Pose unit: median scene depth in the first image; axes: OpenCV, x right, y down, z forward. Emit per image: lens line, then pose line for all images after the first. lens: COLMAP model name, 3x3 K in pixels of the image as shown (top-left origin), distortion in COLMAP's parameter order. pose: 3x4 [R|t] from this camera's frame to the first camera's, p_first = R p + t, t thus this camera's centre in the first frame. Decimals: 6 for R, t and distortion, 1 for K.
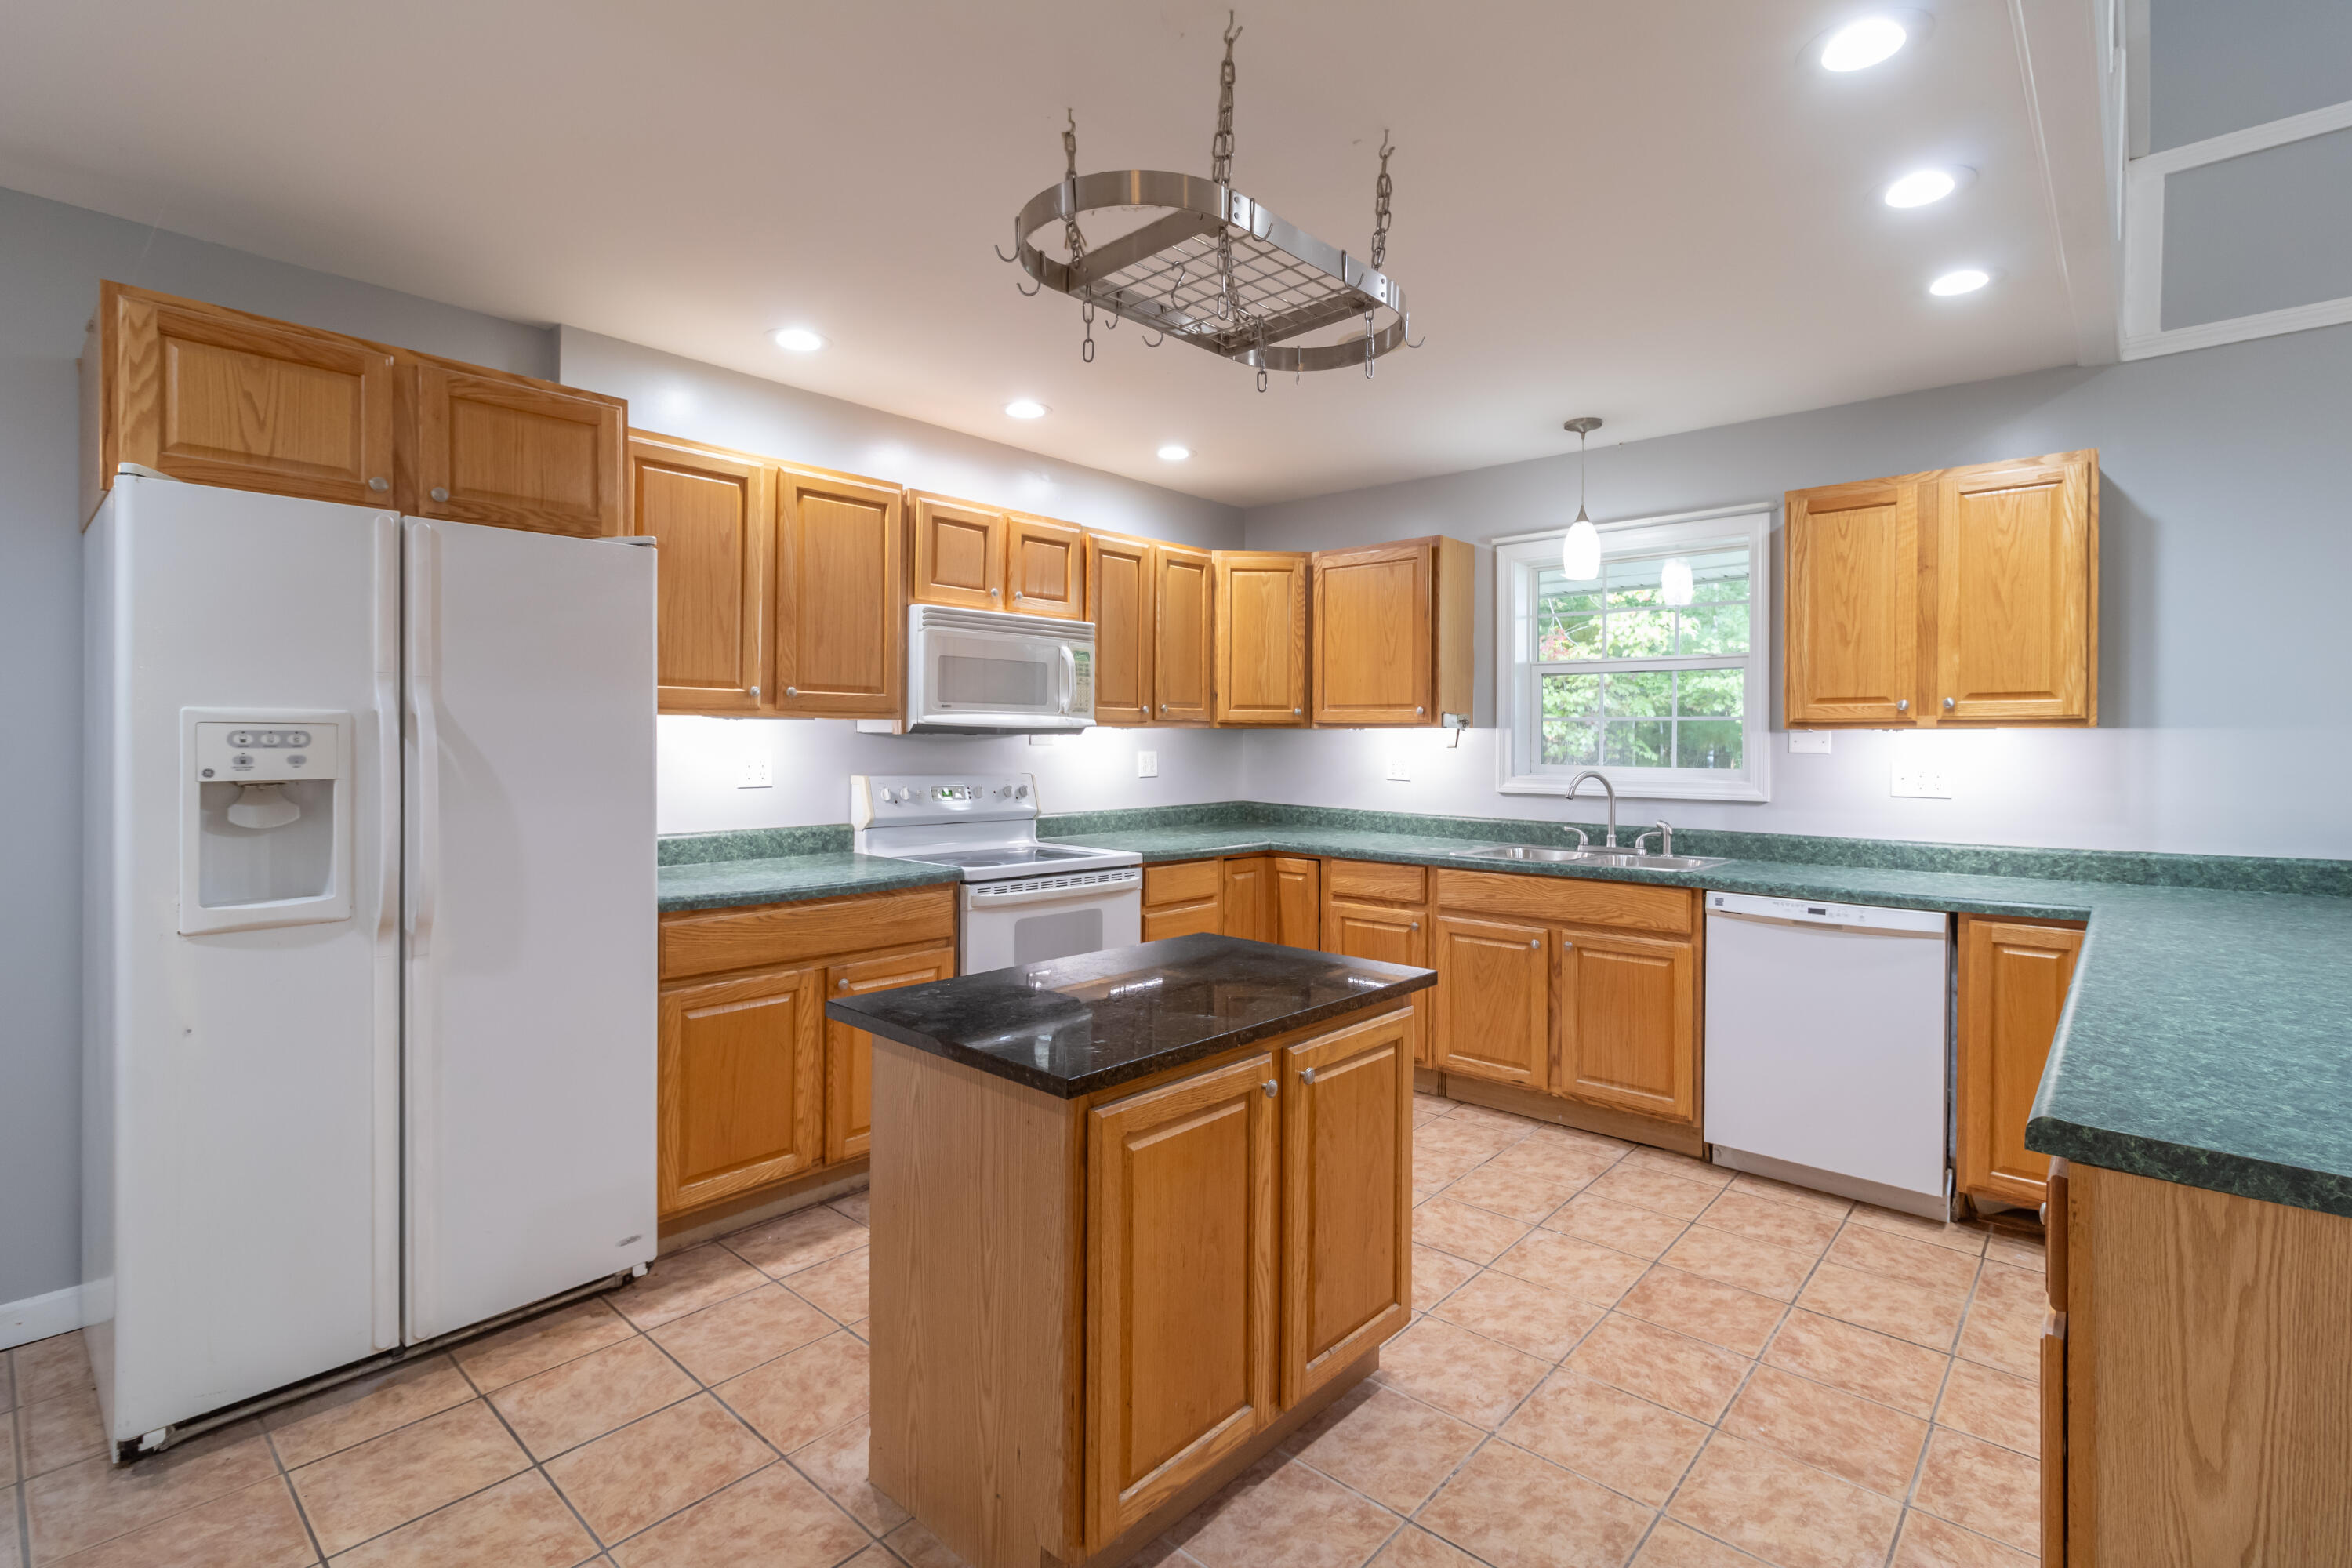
lens RADIAL K [[1121.7, 0, 1173.3], [0, 1121.7, 745.5], [0, 0, 1]] dist [0.001673, 0.000514]
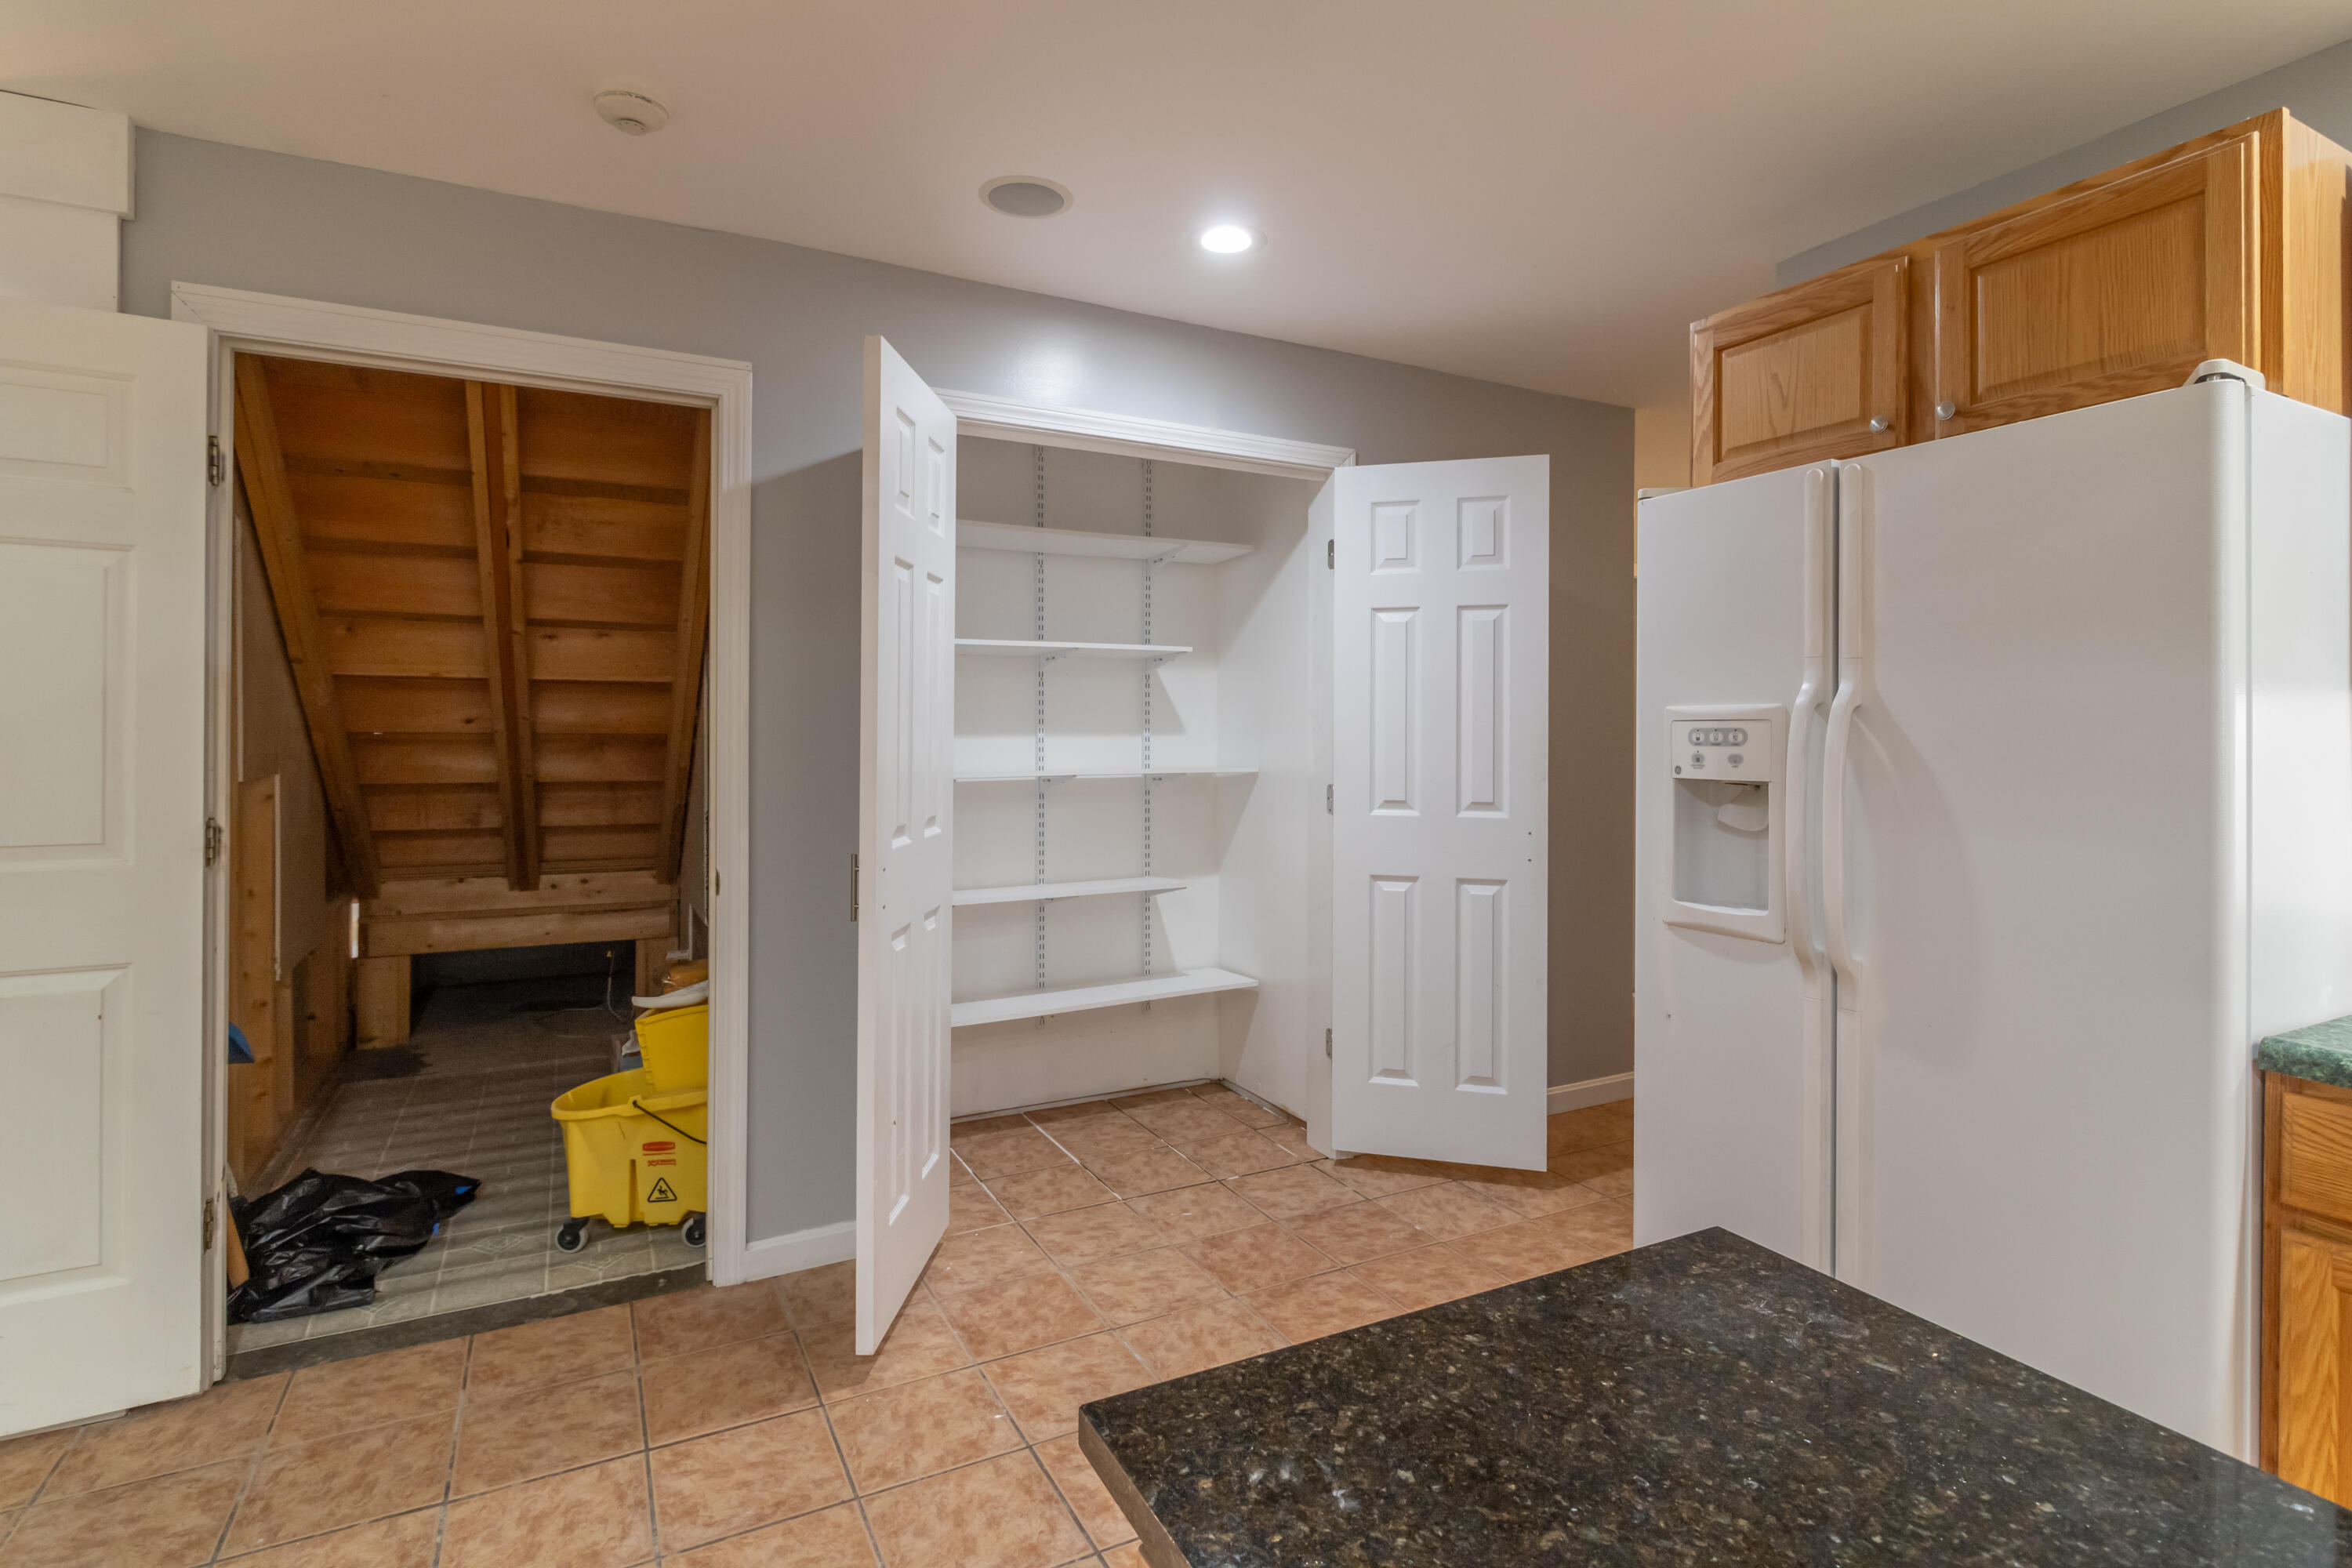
lens RADIAL K [[1173.8, 0, 1176.1], [0, 1173.8, 736.8], [0, 0, 1]] dist [-0.001872, -0.000724]
pose [[-0.365725, -0.008079, -0.930688, 0.288769], [-0.010535, 0.999934, -0.004540, 0.003476], [0.930663, 0.008144, -0.365786, 0.899488]]
